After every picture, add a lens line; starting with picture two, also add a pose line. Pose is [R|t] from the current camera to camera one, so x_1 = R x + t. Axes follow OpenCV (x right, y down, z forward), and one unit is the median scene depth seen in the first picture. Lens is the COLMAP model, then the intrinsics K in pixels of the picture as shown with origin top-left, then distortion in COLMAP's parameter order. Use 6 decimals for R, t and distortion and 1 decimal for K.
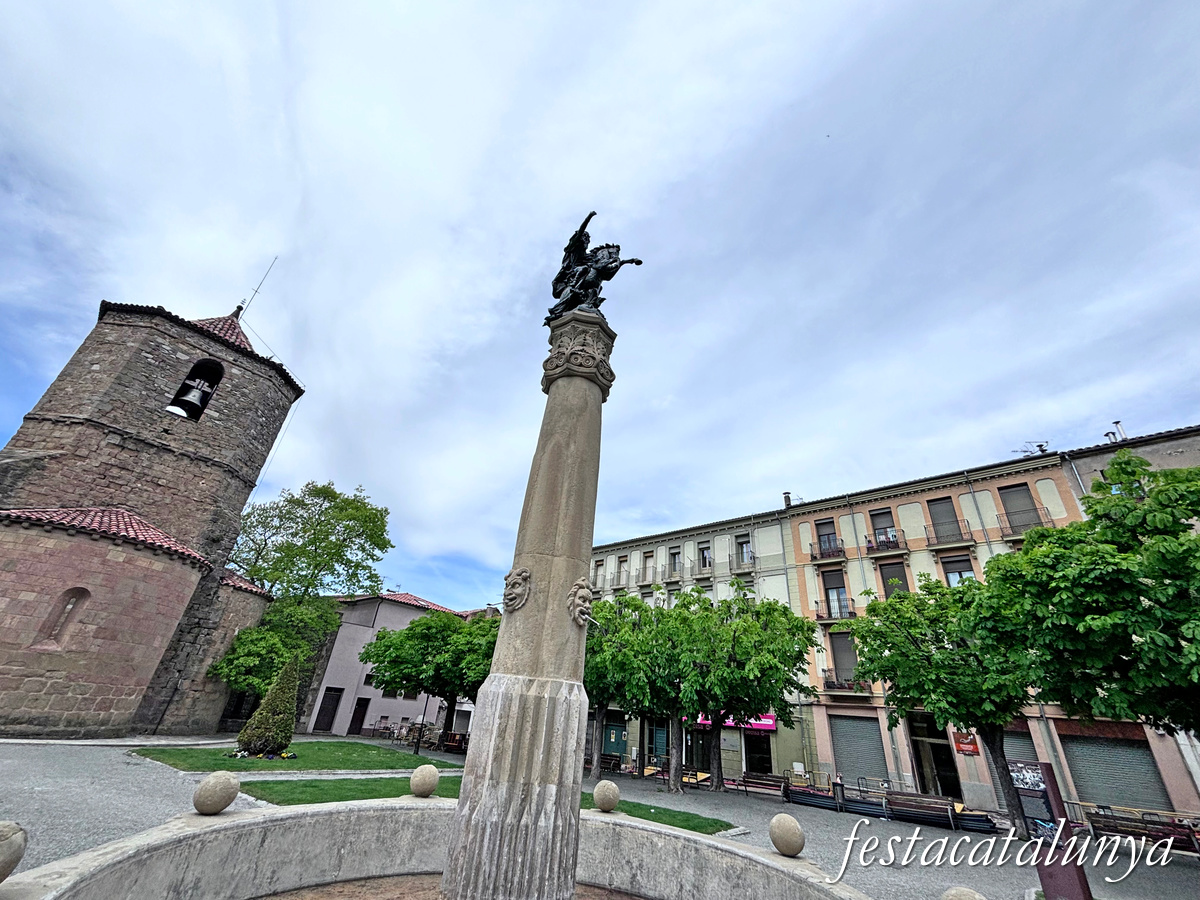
lens RADIAL K [[485.5, 0, 600.0], [0, 485.5, 450.0], [0, 0, 1]] dist [-0.001022, -0.000371]
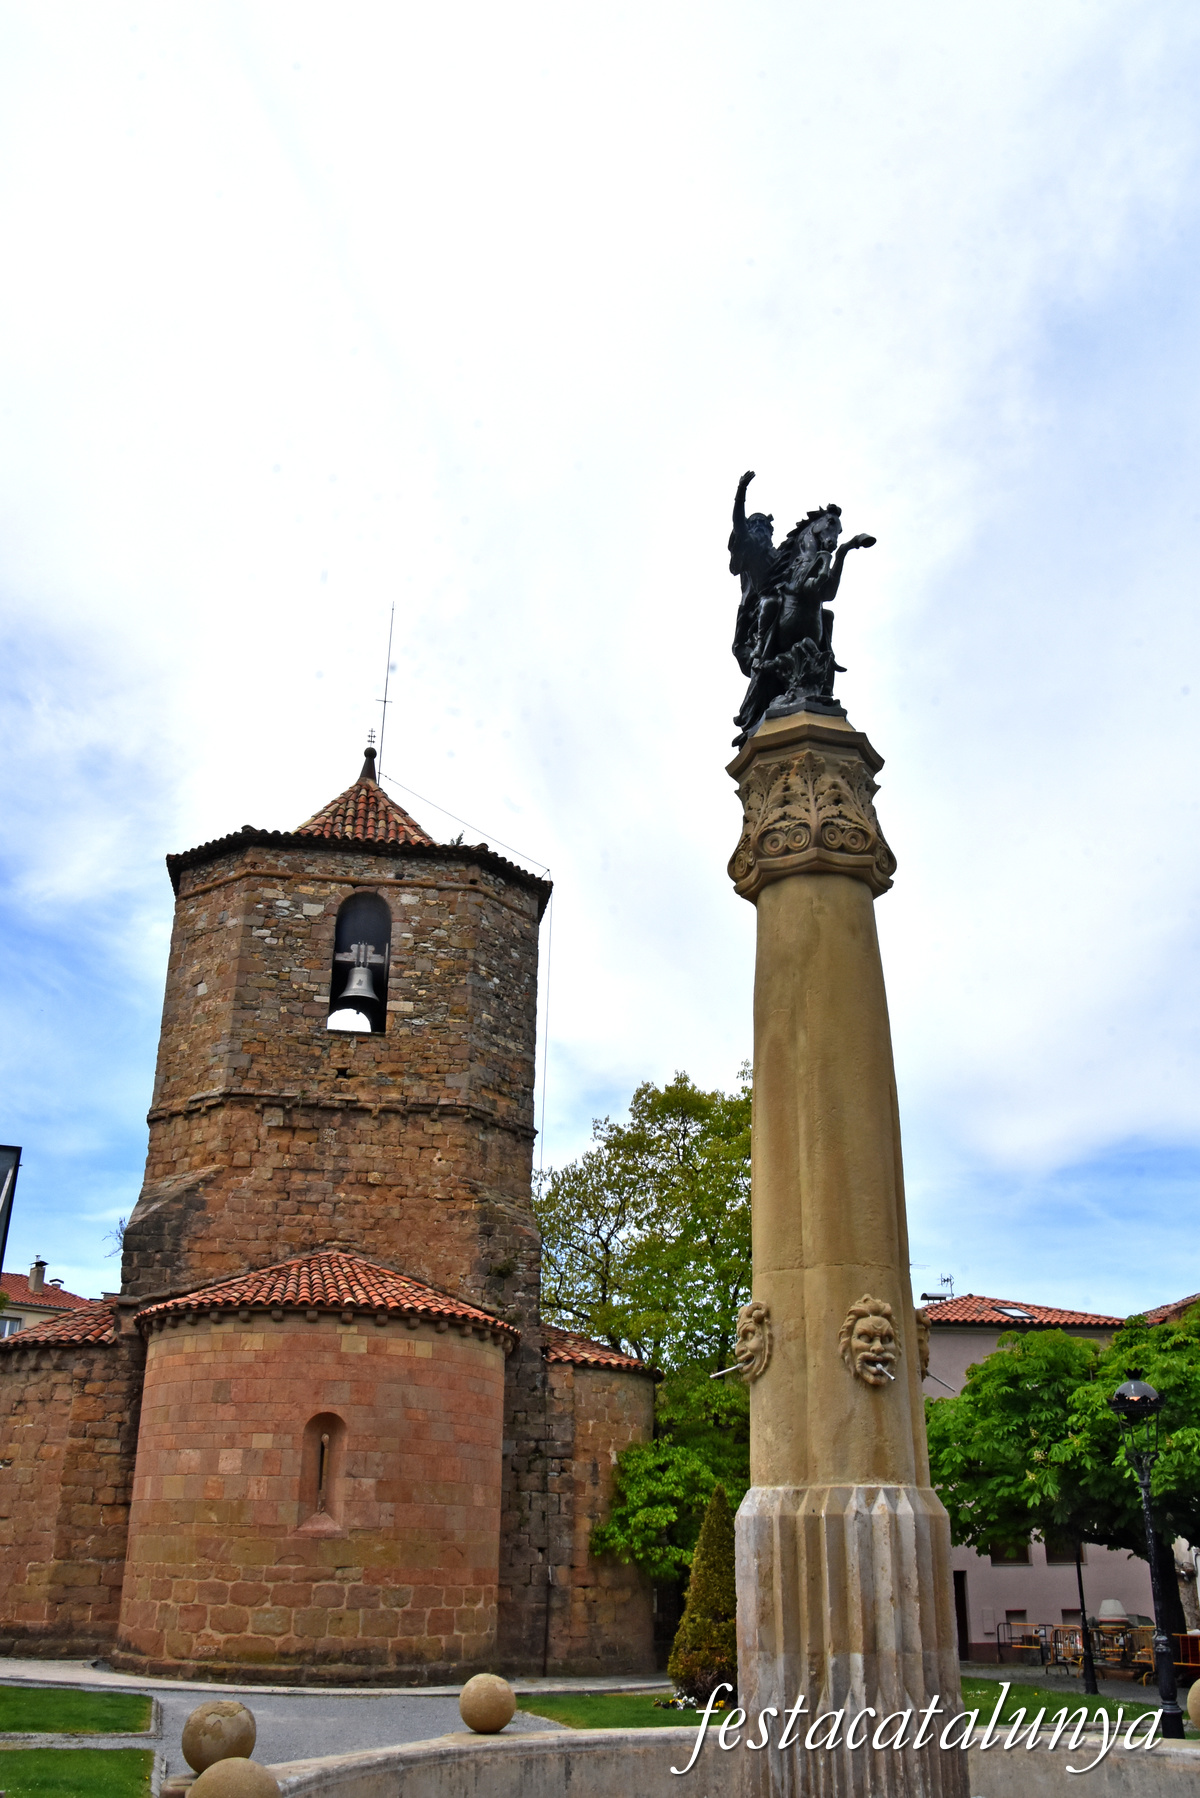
lens RADIAL K [[1517.1, 0, 599.7], [0, 1517.1, 921.5], [0, 0, 1]] dist [-0.178911, 0.203355]
pose [[0.782013, -0.317139, -0.536542, 0.136817], [0.348328, 0.936258, -0.045714, -0.025485], [0.516840, -0.151144, 0.842634, -0.080156]]
